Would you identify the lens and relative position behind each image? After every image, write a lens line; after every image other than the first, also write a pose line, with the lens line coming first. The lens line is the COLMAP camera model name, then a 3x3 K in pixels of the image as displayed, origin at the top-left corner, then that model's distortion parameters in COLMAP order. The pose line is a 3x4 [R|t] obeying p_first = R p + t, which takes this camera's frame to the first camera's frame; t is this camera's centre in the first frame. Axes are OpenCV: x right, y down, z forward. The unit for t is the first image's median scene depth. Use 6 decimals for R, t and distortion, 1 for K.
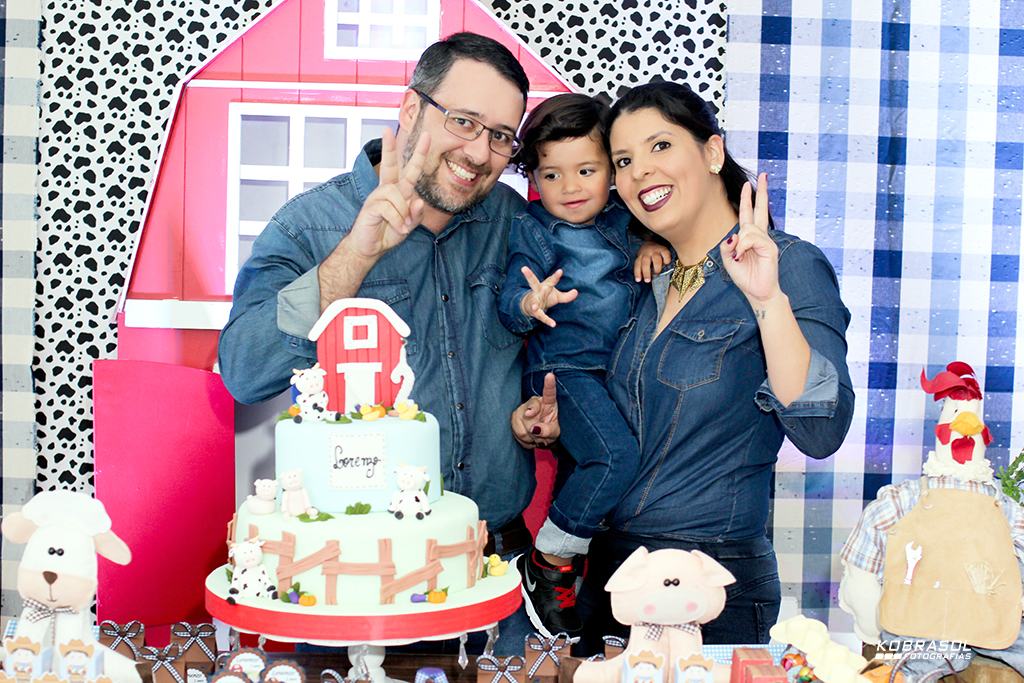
lens RADIAL K [[1700.5, 0, 511.5], [0, 1700.5, 342.3], [0, 0, 1]] dist [-0.139387, 0.000000]
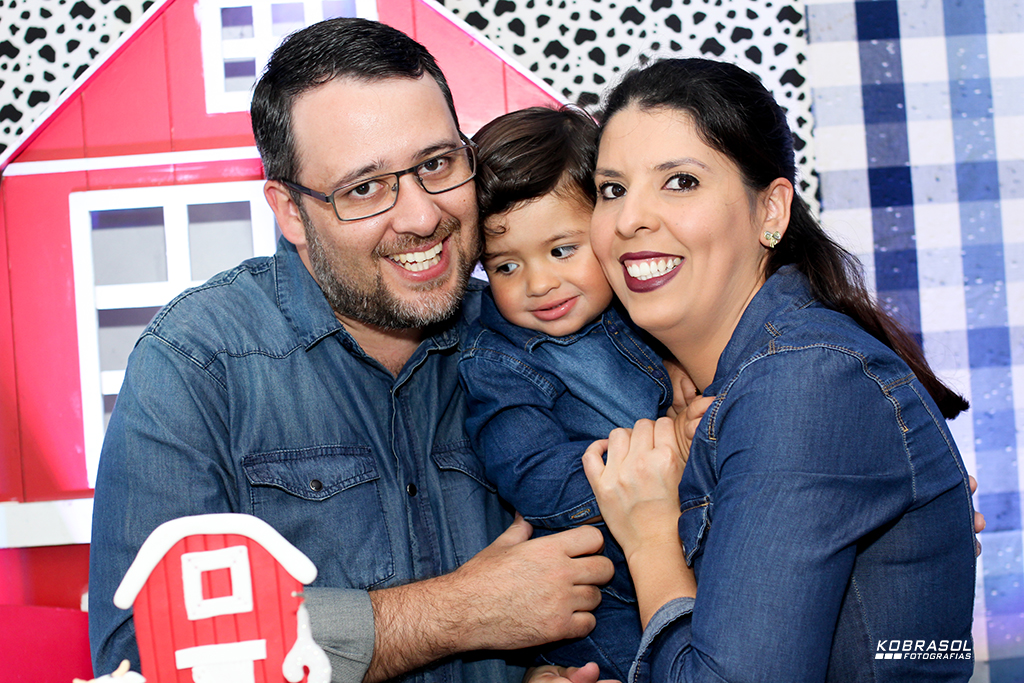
lens RADIAL K [[1700.5, 0, 512.6], [0, 1700.5, 340.9], [0, 0, 1]] dist [-0.139387, 0.000000]
pose [[0.995288, -0.095517, -0.016694, 0.007966], [0.094157, 0.993167, -0.068949, -0.021869], [0.023166, 0.067052, 0.997481, 0.322489]]
